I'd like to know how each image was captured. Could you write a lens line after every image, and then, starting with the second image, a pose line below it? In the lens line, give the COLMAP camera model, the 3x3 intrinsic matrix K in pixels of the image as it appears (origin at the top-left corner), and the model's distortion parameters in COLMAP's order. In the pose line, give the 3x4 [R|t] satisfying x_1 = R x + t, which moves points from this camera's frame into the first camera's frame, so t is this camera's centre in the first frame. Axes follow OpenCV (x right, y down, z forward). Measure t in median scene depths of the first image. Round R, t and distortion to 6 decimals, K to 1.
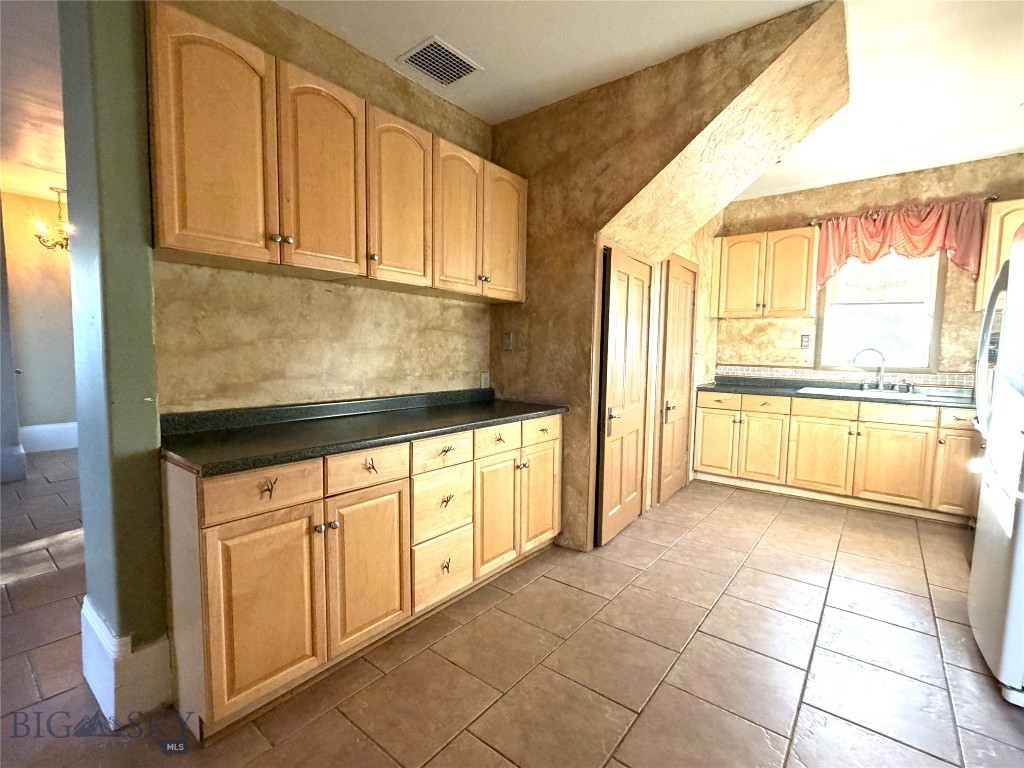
lens RADIAL K [[464.8, 0, 512.0], [0, 464.8, 384.0], [0, 0, 1]] dist [0.000509, 0.000124]
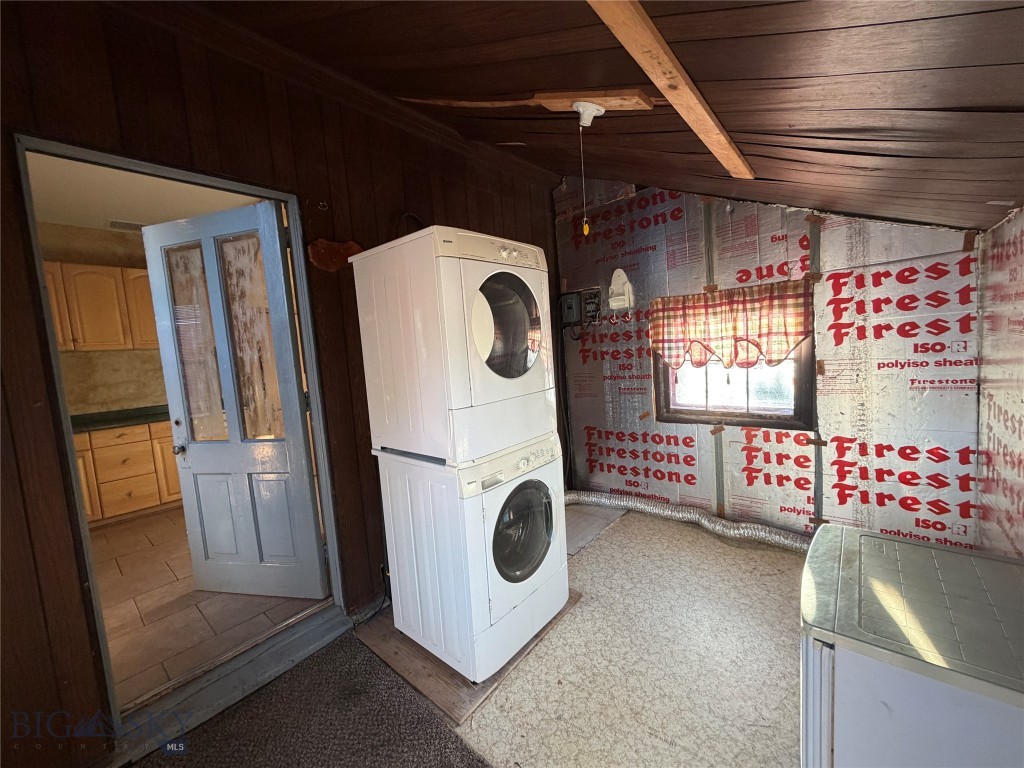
lens RADIAL K [[410.0, 0, 509.6], [0, 410.0, 387.6], [0, 0, 1]] dist [0.000905, 0.000539]
pose [[0.996302, -0.074117, -0.043458, 1.532530], [0.074995, 0.997004, 0.018919, 0.030479], [0.041926, -0.022109, 0.998876, -0.640216]]
